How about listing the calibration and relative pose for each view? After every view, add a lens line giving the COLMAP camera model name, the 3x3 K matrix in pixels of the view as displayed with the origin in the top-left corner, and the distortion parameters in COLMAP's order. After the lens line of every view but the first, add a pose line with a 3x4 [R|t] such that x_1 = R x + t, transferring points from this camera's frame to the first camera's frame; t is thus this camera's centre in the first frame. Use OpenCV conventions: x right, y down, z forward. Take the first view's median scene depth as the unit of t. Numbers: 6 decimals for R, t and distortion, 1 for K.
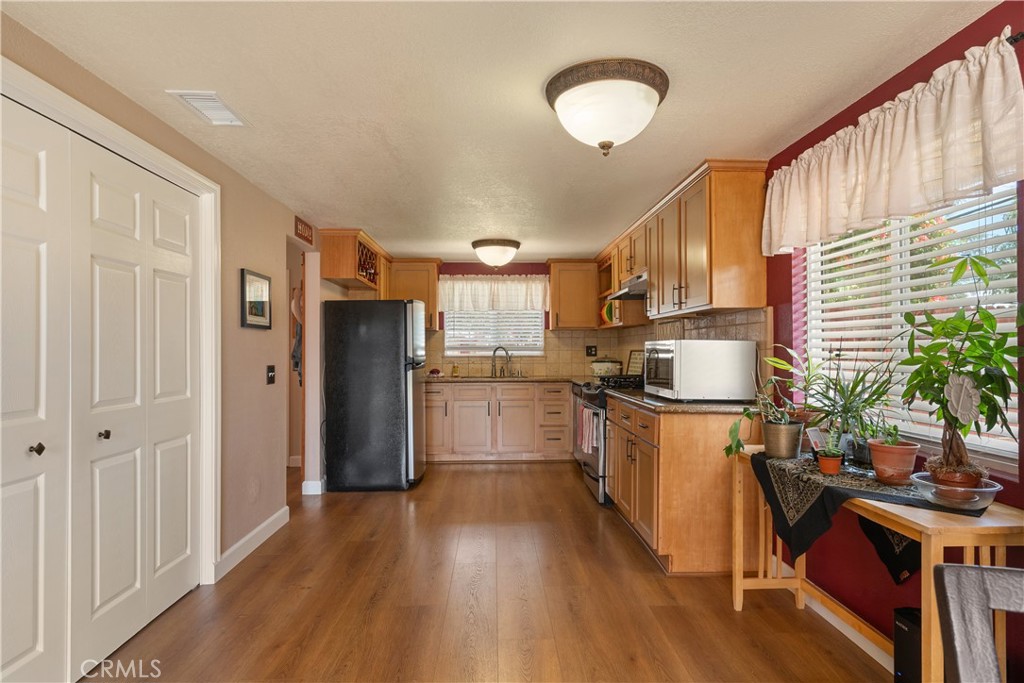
lens RADIAL K [[565.3, 0, 511.5], [0, 565.3, 349.7], [0, 0, 1]] dist [0.002848, 0.001984]
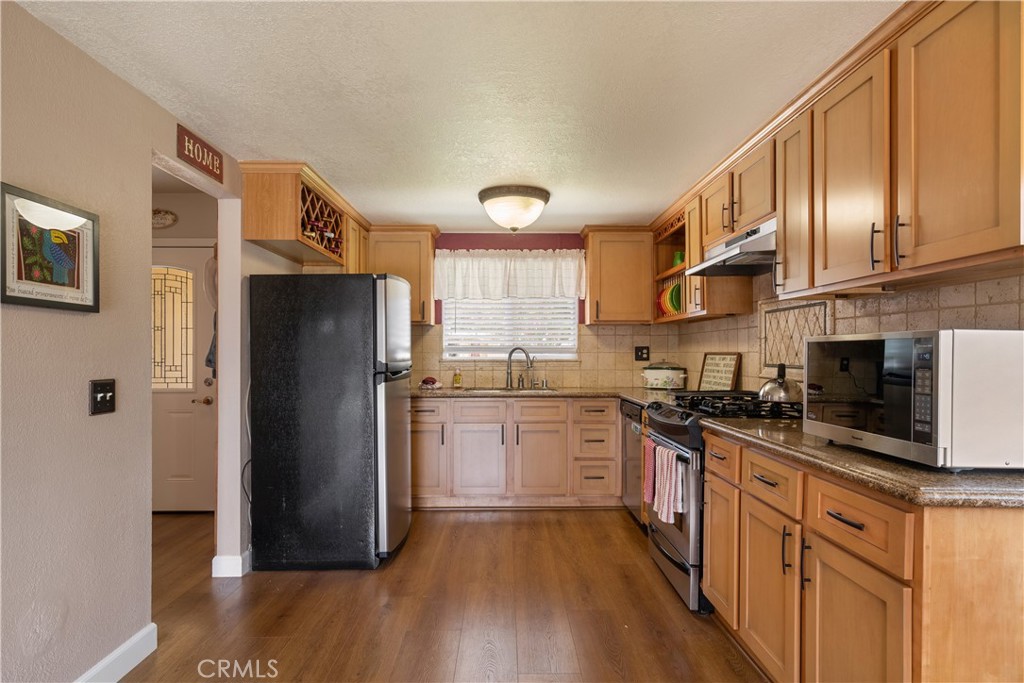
lens RADIAL K [[565.3, 0, 511.5], [0, 565.3, 349.7], [0, 0, 1]] dist [0.002848, 0.001984]
pose [[0.999795, 0.002275, -0.020139, -0.016376], [-0.002336, 0.999993, -0.003014, 0.000003], [0.020132, 0.003060, 0.999793, 0.317642]]
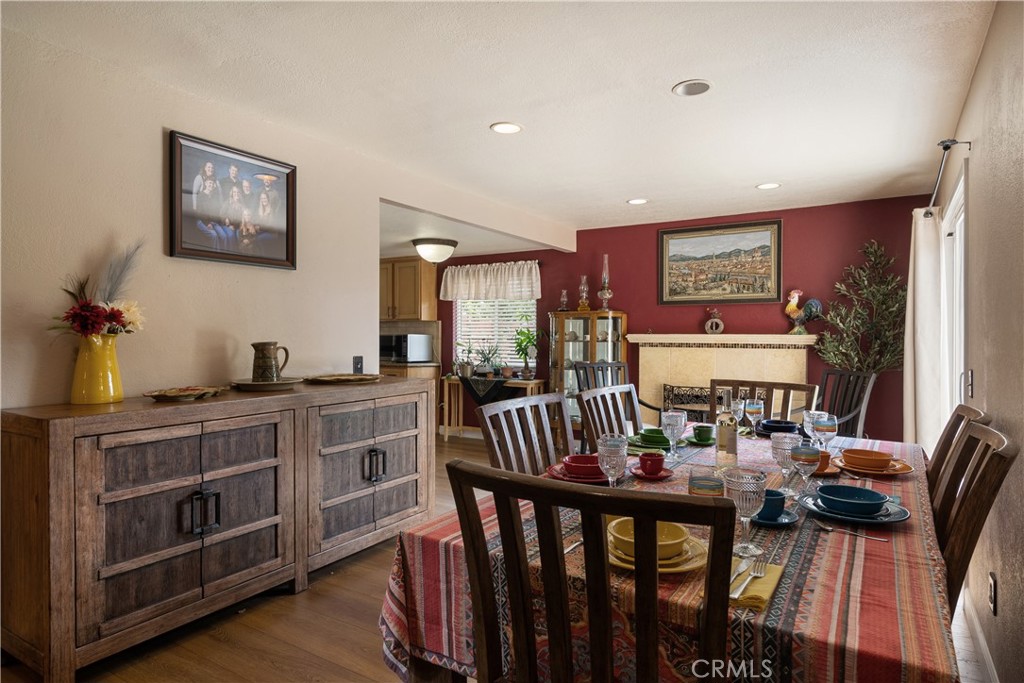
lens RADIAL K [[605.2, 0, 512.0], [0, 605.2, 341.5], [0, 0, 1]] dist [-0.035939, 0.031222]
pose [[0.562344, -0.001861, 0.826901, -0.805904], [-0.006155, 0.999960, 0.006436, -0.003869], [-0.826880, -0.008709, 0.562311, -0.369516]]
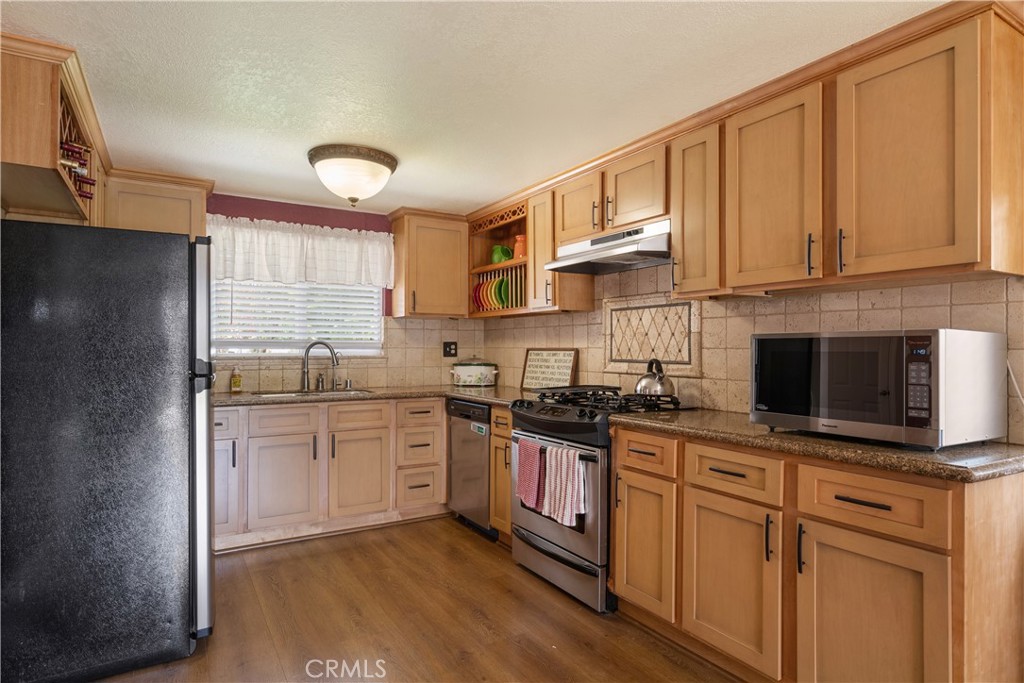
lens RADIAL K [[570.1, 0, 511.8], [0, 570.1, 343.4], [0, 0, 1]] dist [0.002777, 0.001848]
pose [[0.872239, 0.008892, 0.488999, -0.165498], [-0.005267, 0.999947, -0.008790, 0.001133], [-0.489051, 0.005091, 0.872240, 0.421033]]
